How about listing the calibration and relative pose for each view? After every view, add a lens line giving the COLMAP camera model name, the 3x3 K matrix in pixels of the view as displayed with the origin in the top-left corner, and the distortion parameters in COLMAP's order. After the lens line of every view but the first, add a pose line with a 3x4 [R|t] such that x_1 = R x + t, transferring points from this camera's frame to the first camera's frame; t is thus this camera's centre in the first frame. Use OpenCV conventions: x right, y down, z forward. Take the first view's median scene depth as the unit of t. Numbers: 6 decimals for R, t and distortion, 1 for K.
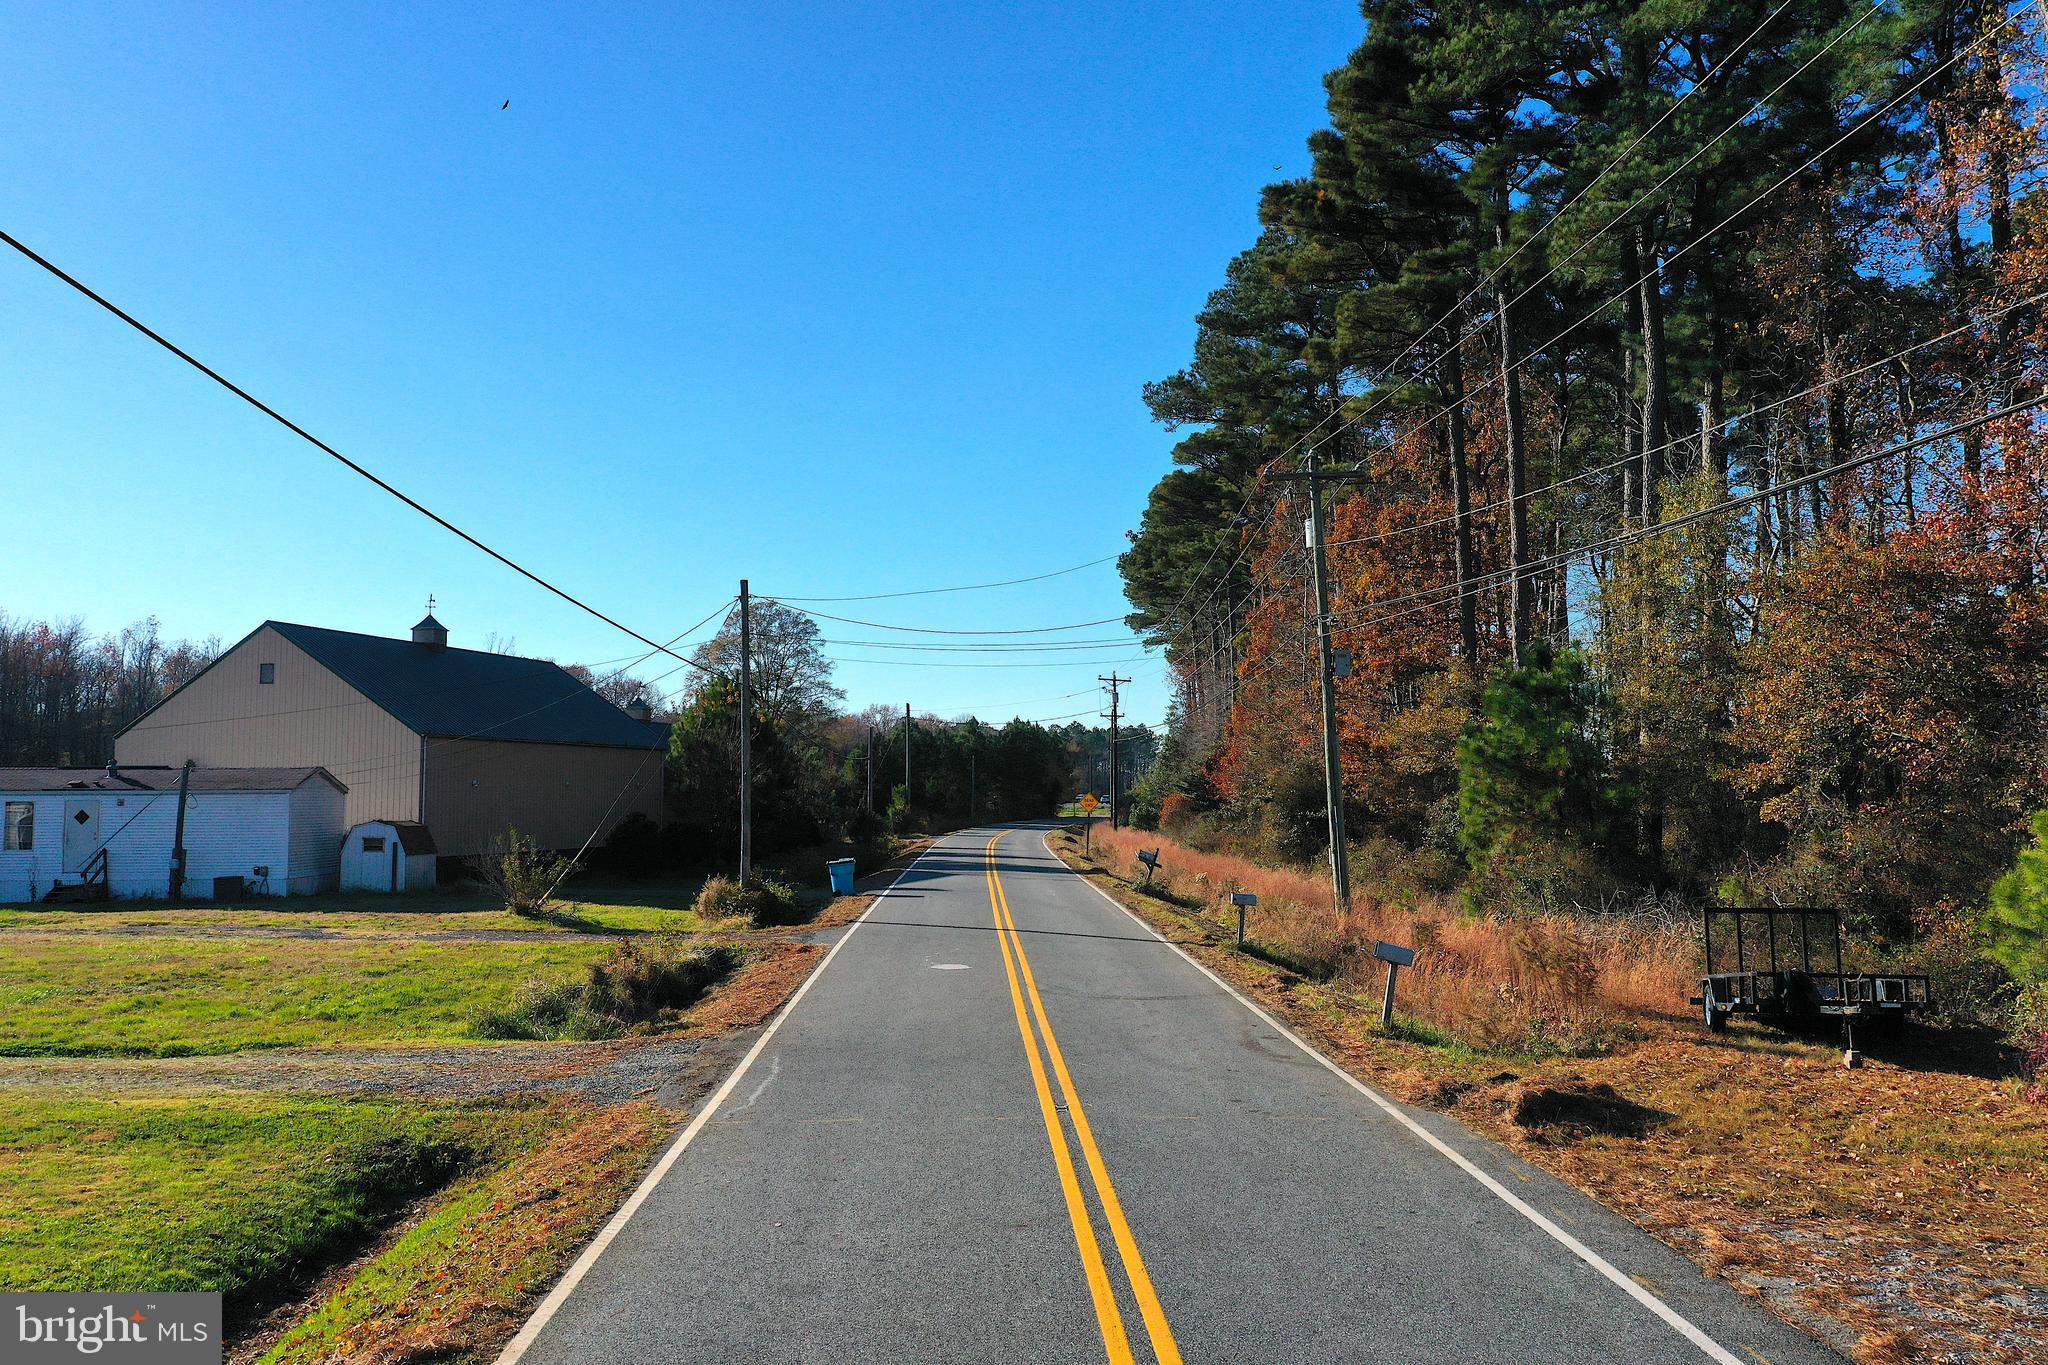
lens RADIAL K [[1623.5, 0, 1032.1], [0, 1623.5, 684.4], [0, 0, 1]] dist [0.002066, -0.000460]
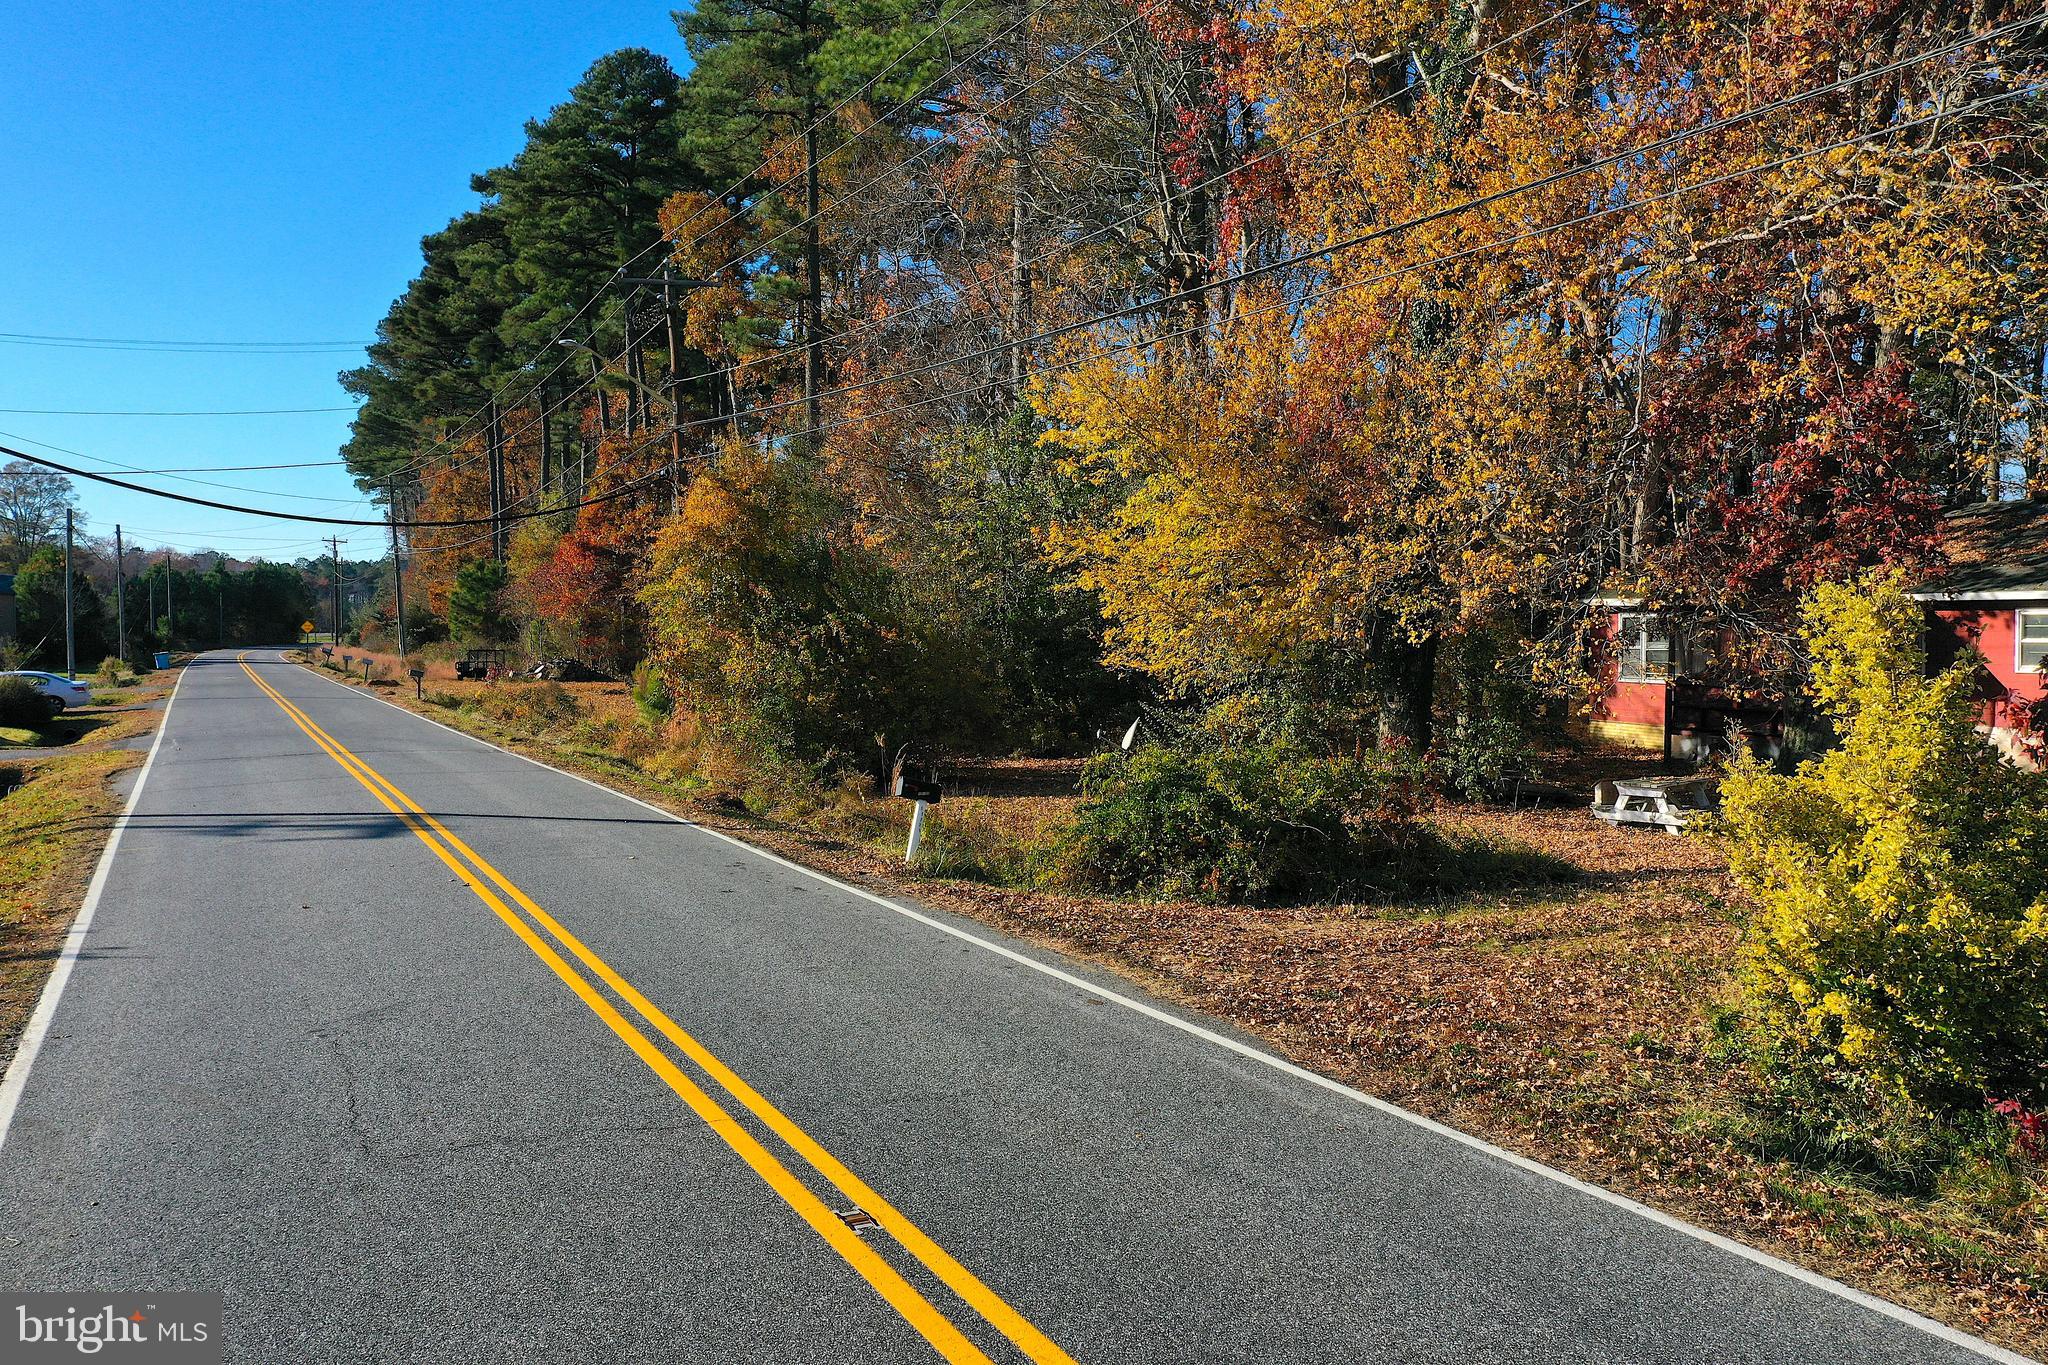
lens RADIAL K [[1623.5, 0, 1032.1], [0, 1623.5, 684.4], [0, 0, 1]] dist [0.002066, -0.000460]
pose [[0.908652, -0.020771, 0.417037, 0.009068], [-0.022769, 0.994811, 0.099156, -0.028088], [-0.416932, -0.099594, 0.903465, -0.463368]]
